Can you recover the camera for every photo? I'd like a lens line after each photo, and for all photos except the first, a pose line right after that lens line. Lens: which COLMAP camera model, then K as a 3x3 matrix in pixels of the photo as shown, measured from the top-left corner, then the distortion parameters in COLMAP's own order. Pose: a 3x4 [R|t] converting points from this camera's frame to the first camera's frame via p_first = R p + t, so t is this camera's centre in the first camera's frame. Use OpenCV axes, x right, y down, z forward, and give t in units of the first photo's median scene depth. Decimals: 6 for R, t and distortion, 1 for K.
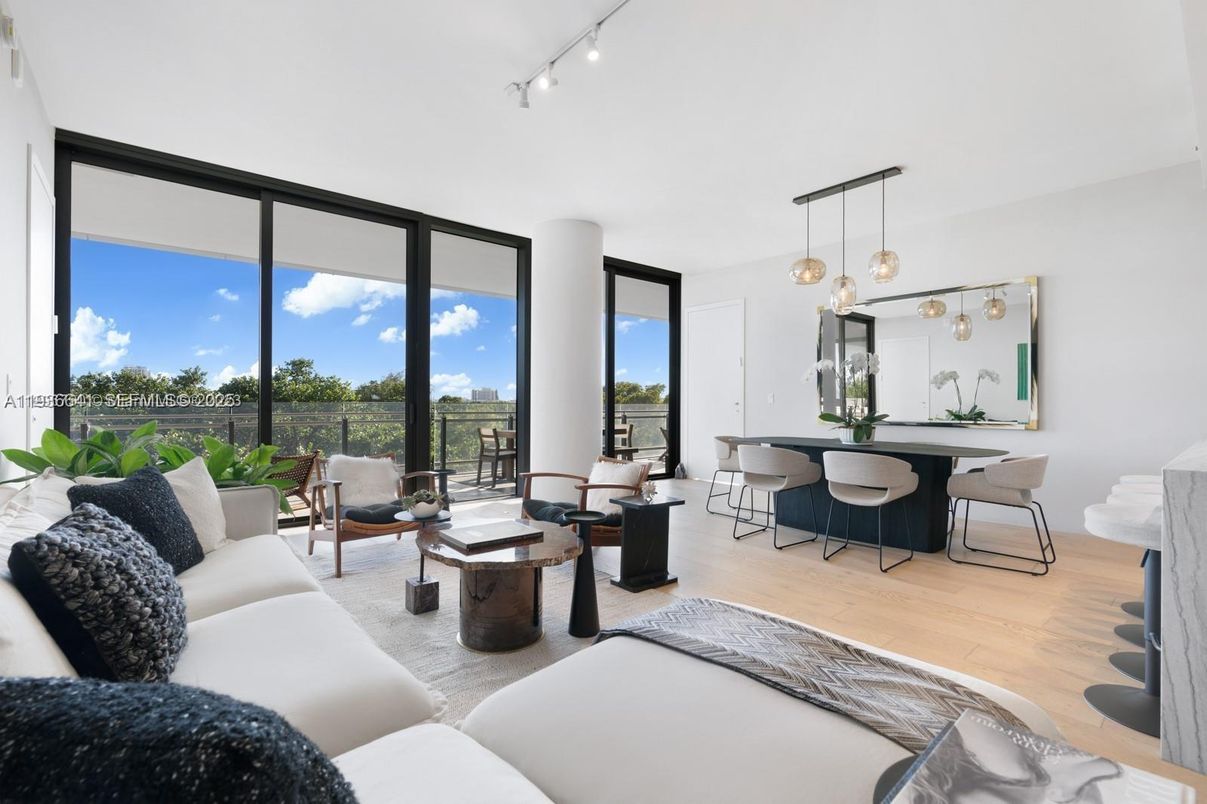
lens RADIAL K [[537.8, 0, 593.3], [0, 537.8, 404.2], [0, 0, 1]] dist [-0.001503, 0.000532]
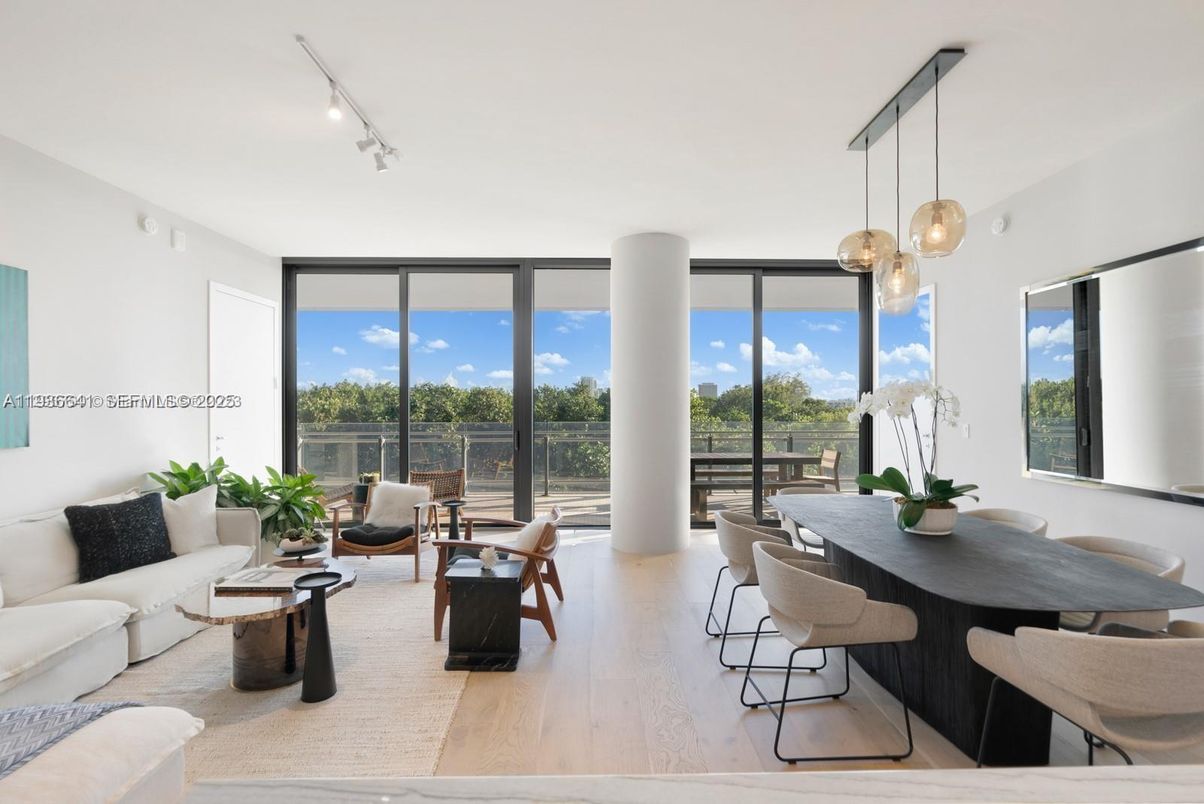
lens RADIAL K [[536.5, 0, 598.9], [0, 536.5, 401.0], [0, 0, 1]] dist [-0.001503, 0.000532]
pose [[0.780113, -0.008903, -0.625575, 0.591418], [0.003645, 0.999946, -0.009686, -0.065441], [0.625628, 0.005276, 0.780104, 0.315452]]
